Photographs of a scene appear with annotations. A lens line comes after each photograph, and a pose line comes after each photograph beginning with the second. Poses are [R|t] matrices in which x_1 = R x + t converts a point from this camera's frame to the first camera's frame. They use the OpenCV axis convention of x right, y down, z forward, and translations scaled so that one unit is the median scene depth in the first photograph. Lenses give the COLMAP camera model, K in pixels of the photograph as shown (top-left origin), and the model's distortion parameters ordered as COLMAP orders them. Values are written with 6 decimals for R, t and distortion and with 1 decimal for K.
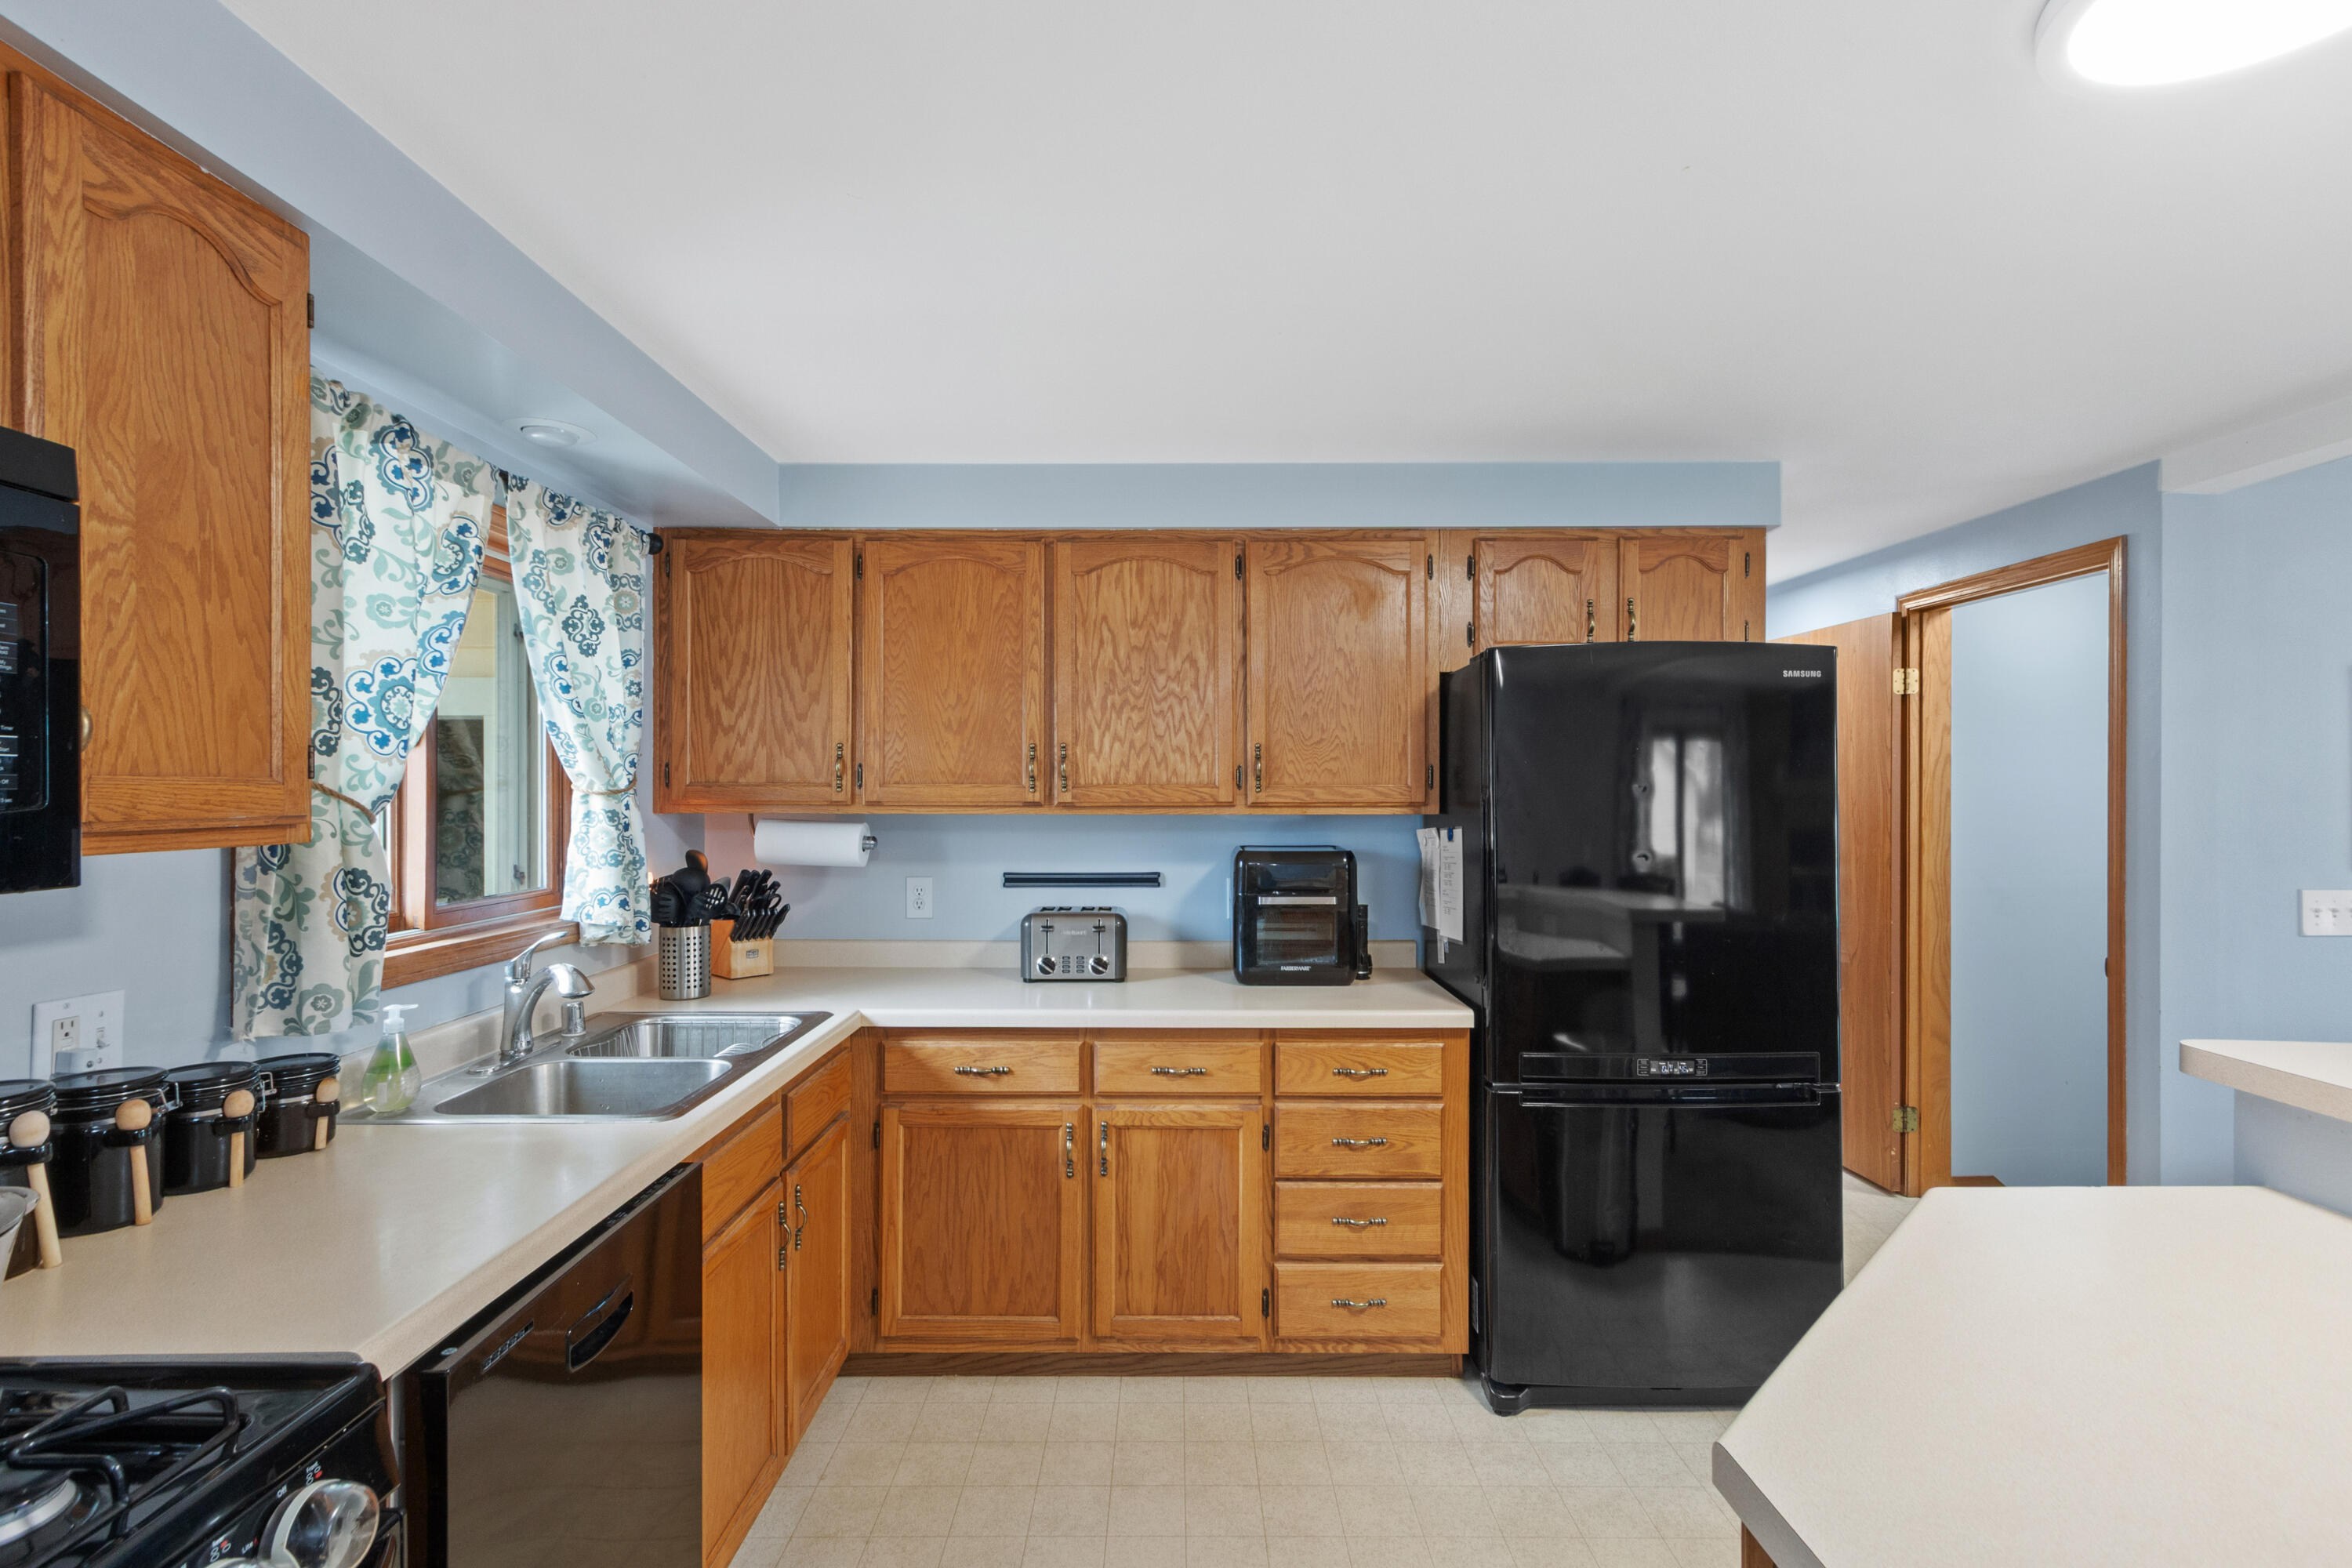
lens RADIAL K [[1098.9, 0, 1175.8], [0, 1098.9, 787.8], [0, 0, 1]] dist [0.005144, 0.000149]
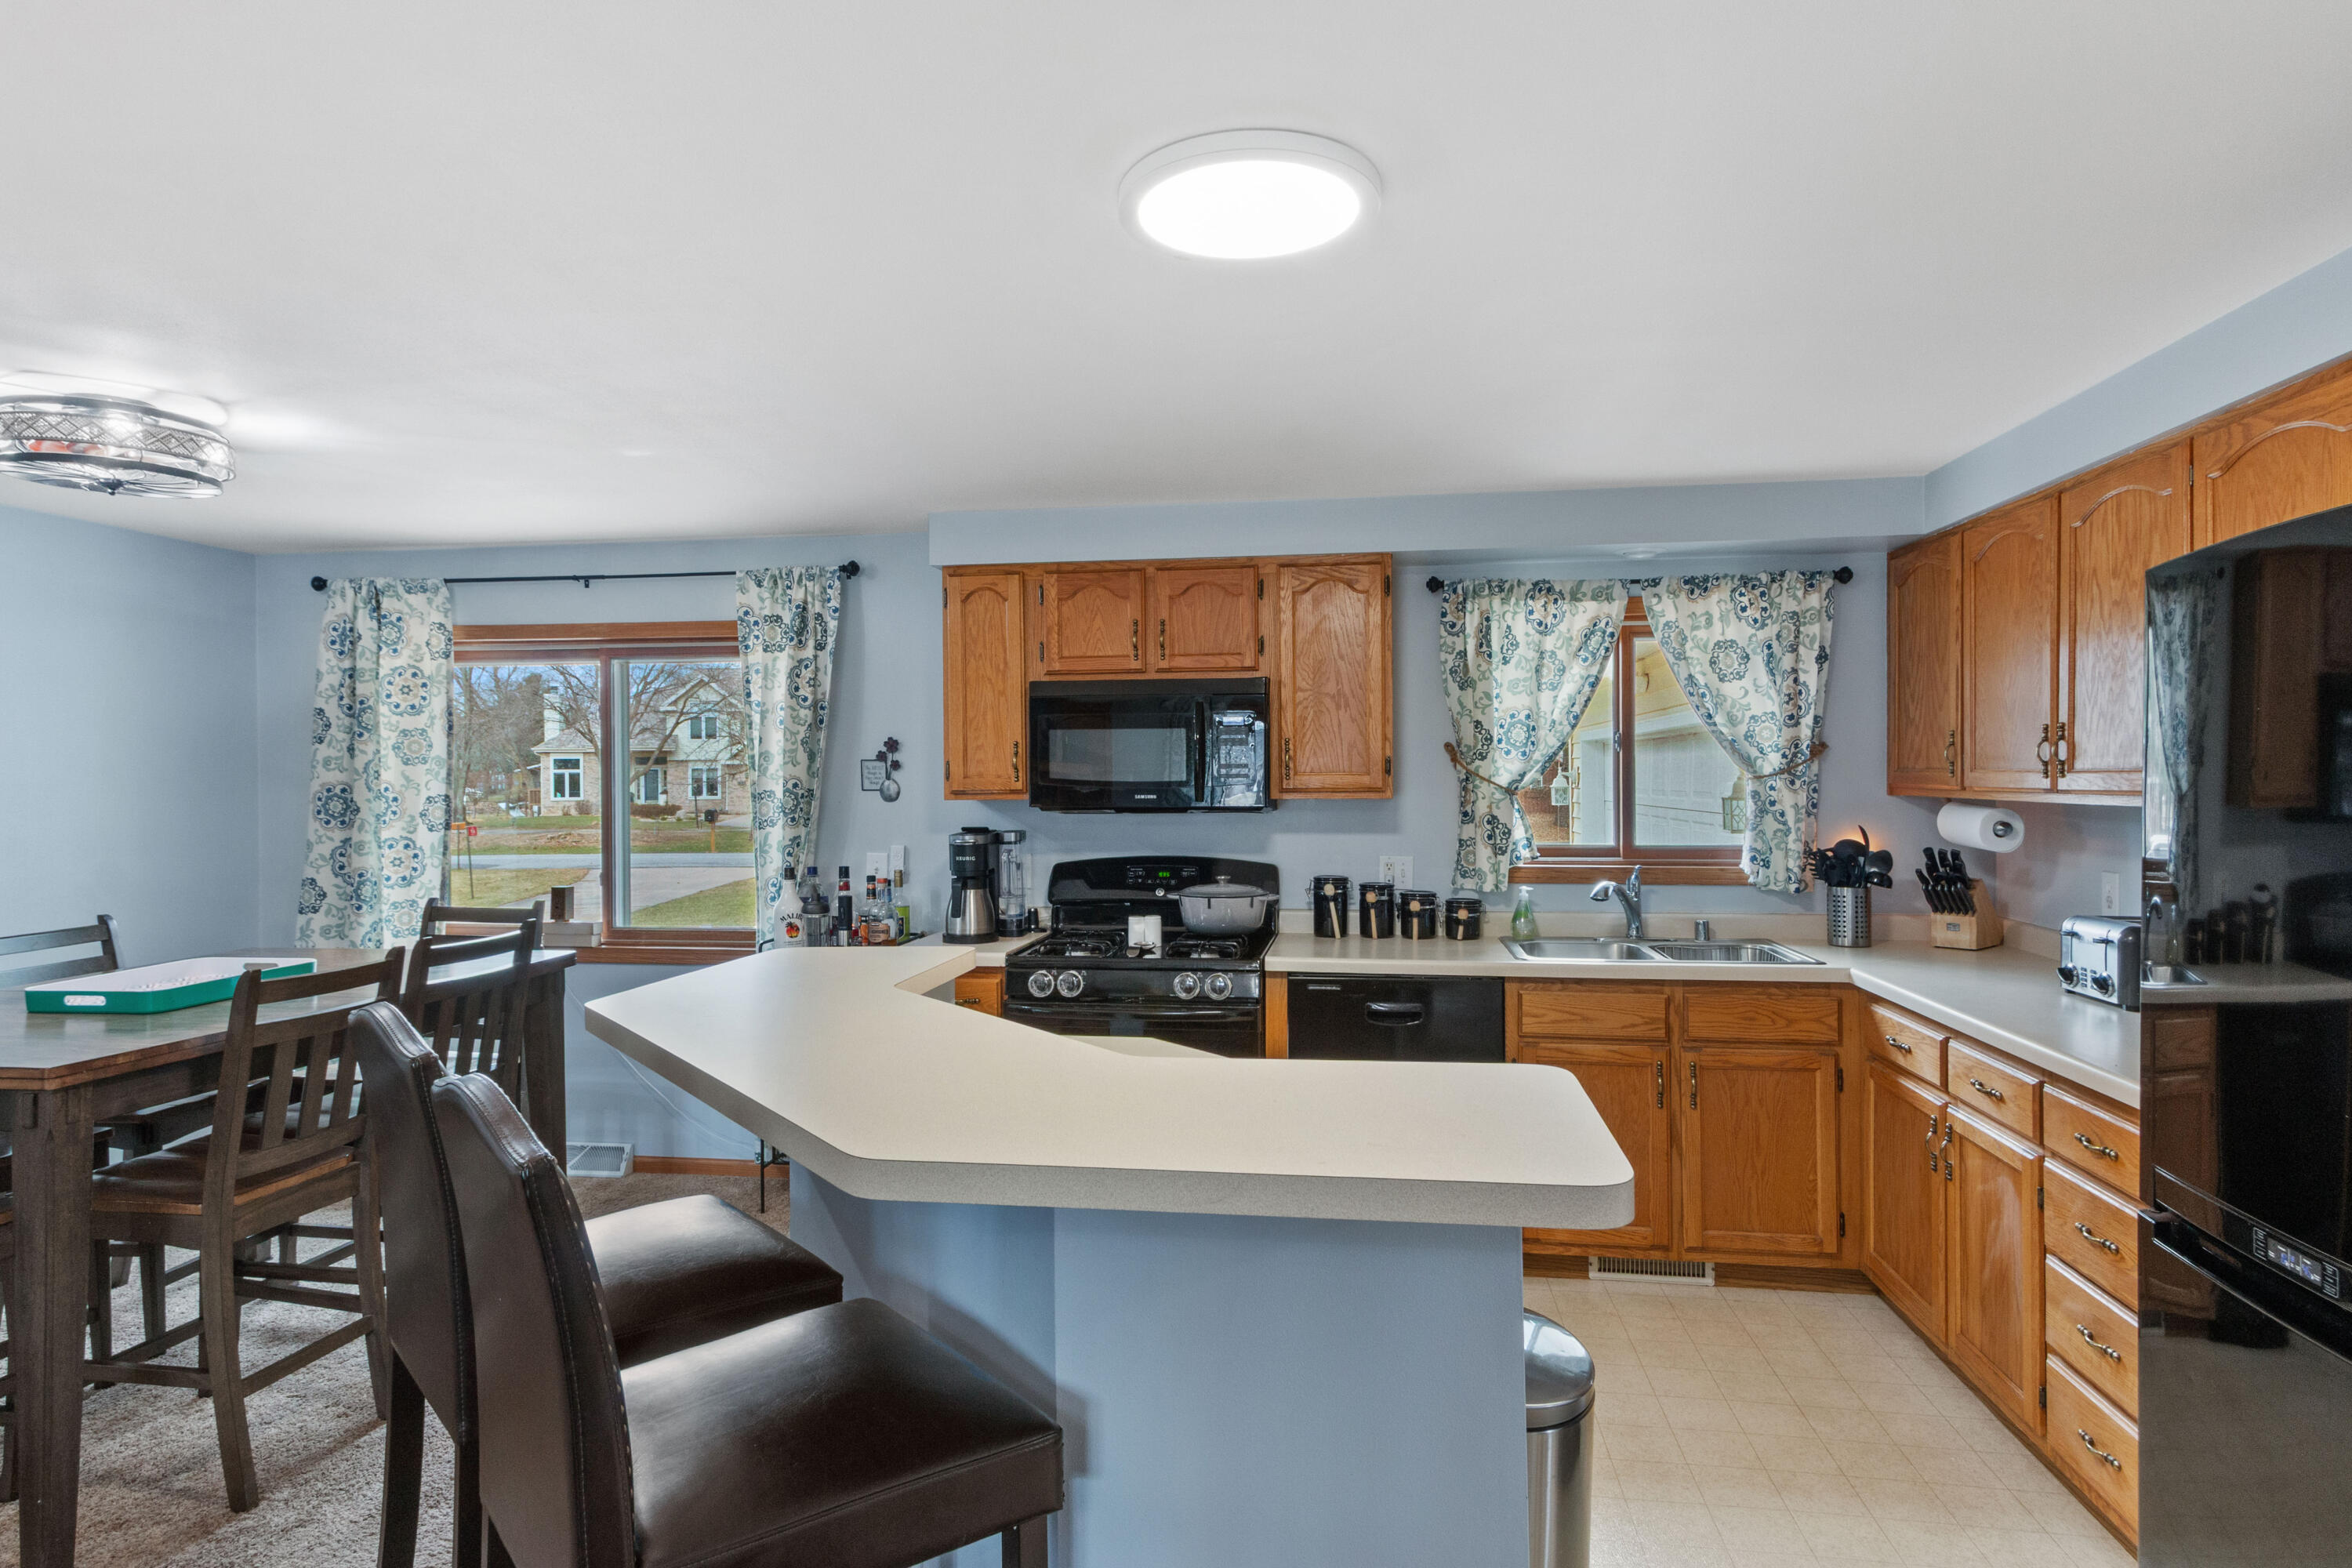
lens RADIAL K [[1314.6, 0, 1173.8], [0, 1314.6, 780.7], [0, 0, 1]] dist [0.016945, 0.000420]
pose [[-0.145924, 0.005256, -0.989282, 1.171992], [0.006704, 0.999968, 0.004323, -0.003677], [0.989273, -0.006001, -0.145955, 0.502898]]
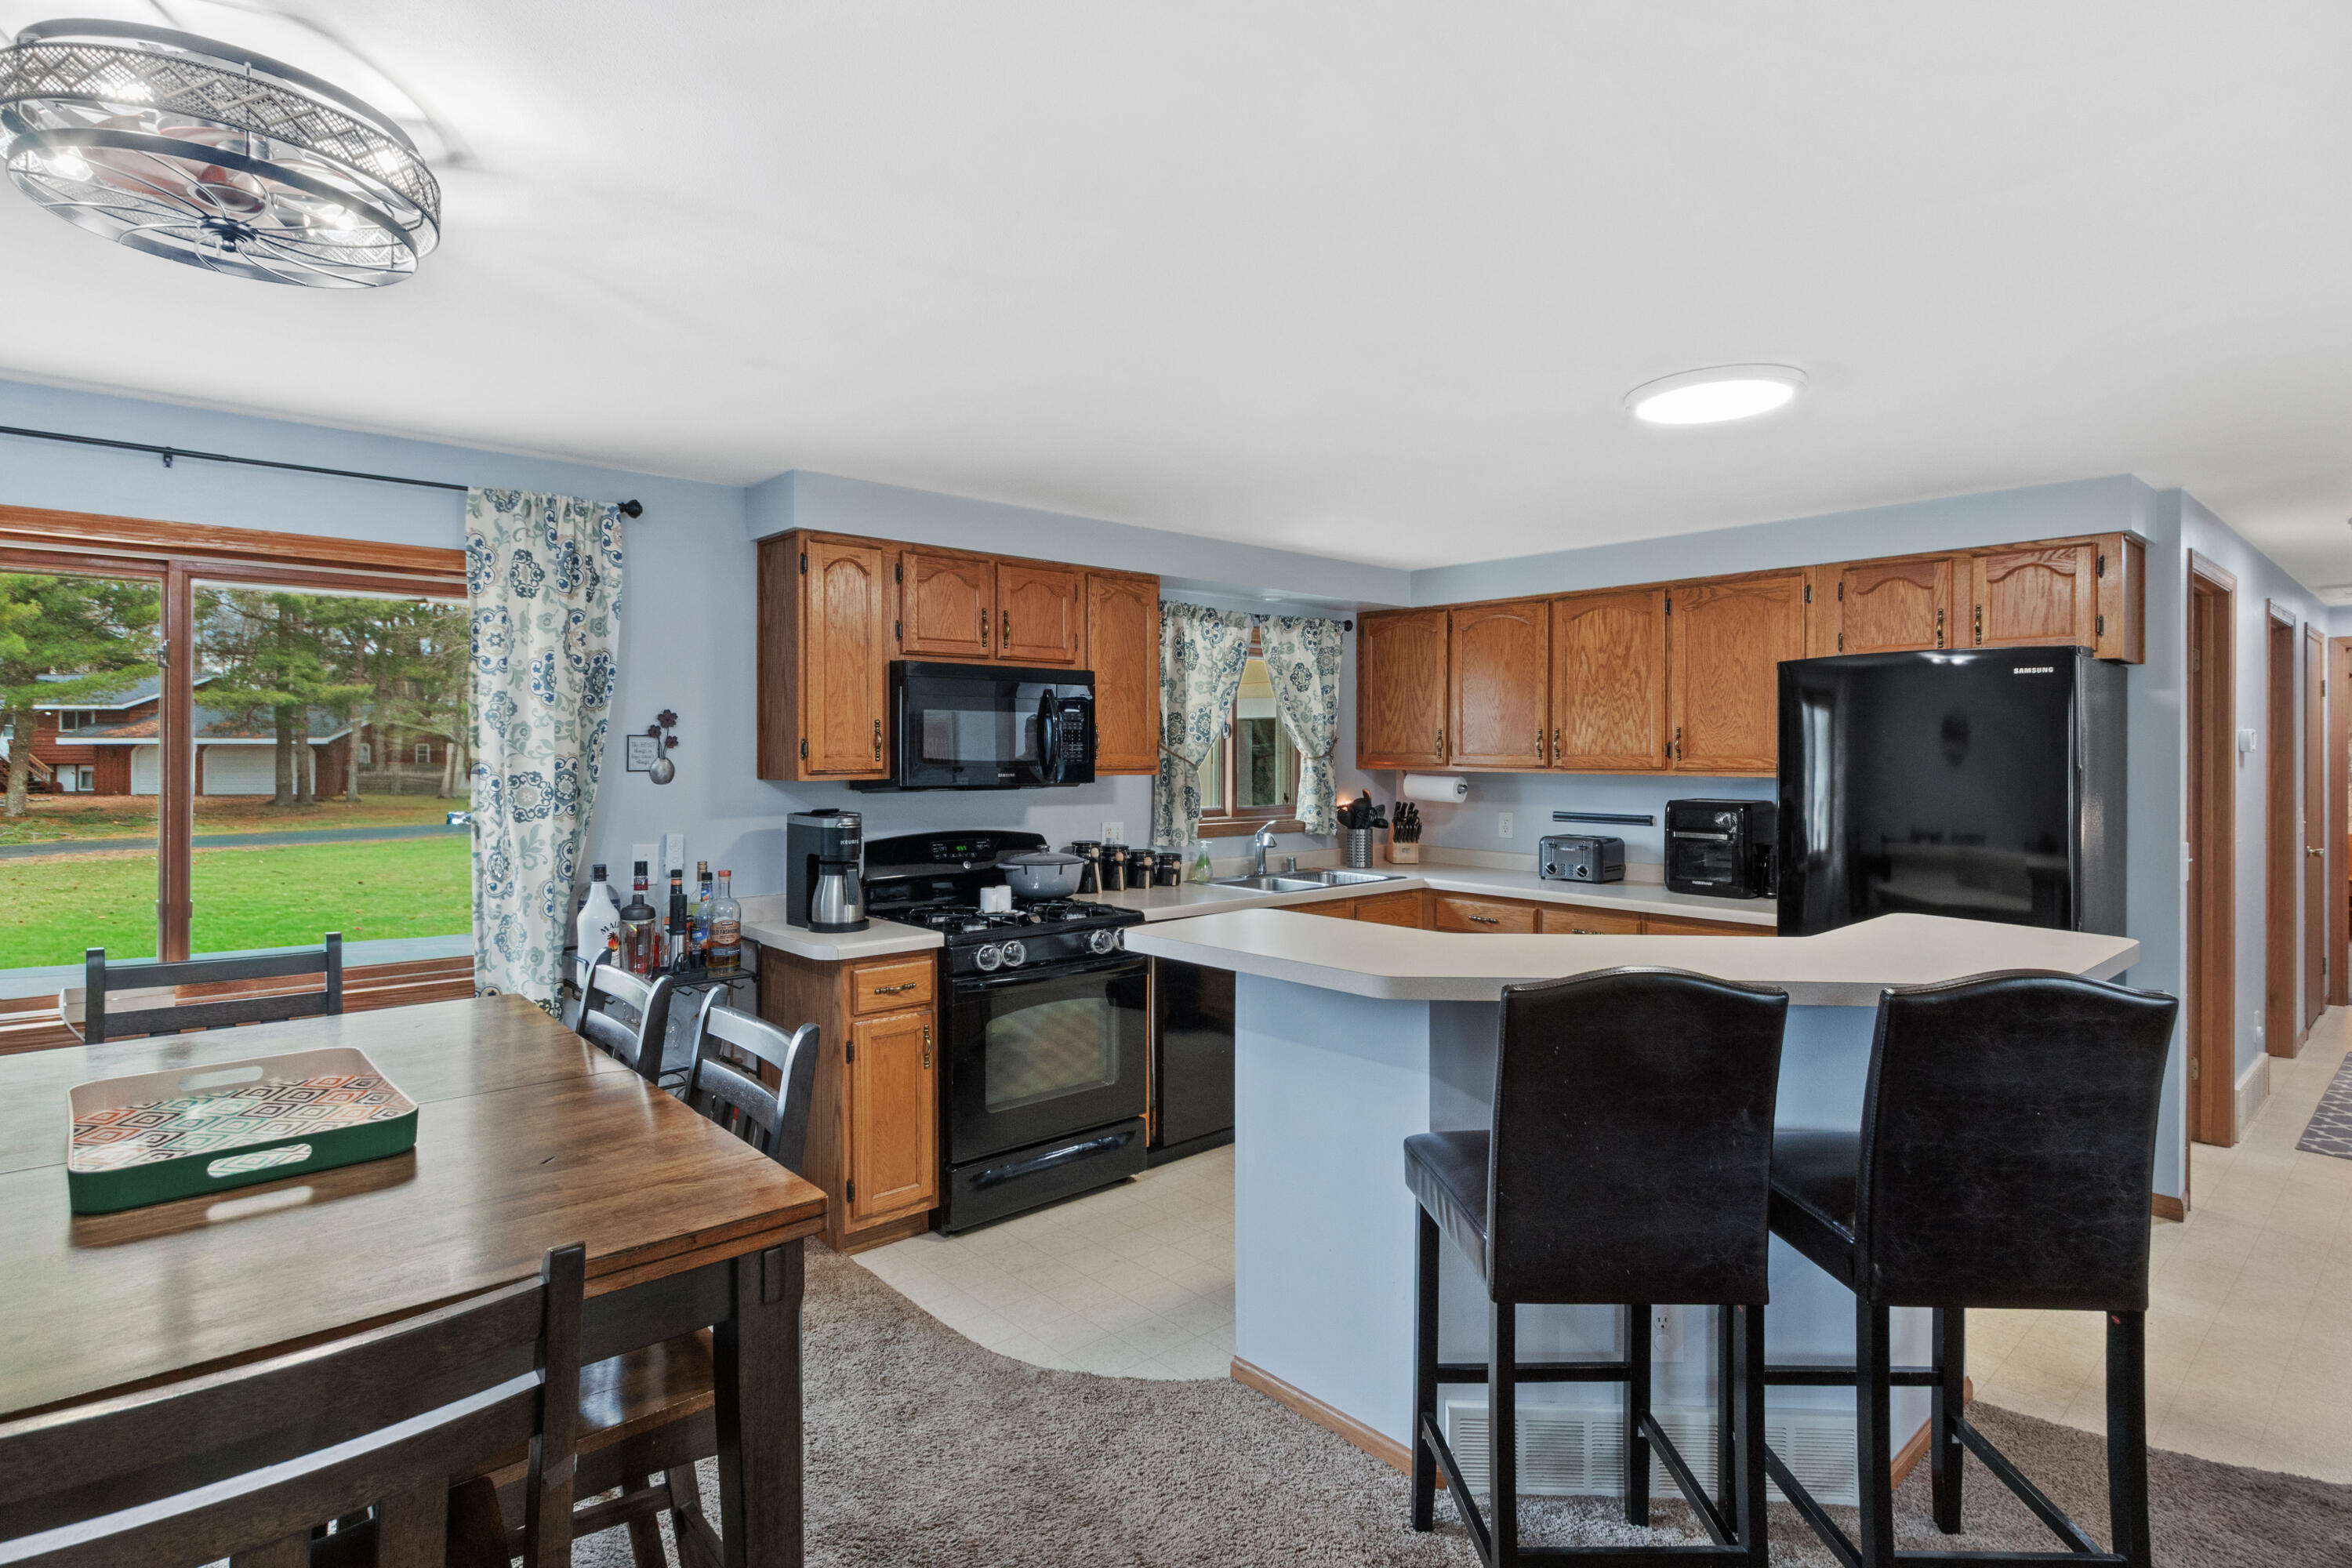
lens RADIAL K [[1192.1, 0, 1173.3], [0, 1192.1, 749.4], [0, 0, 1]] dist [0.011093, -0.000236]
pose [[0.665825, 0.002553, -0.746104, 0.905961], [-0.001409, 0.999997, 0.002165, -0.014823], [0.746107, -0.000391, 0.665826, -0.621608]]
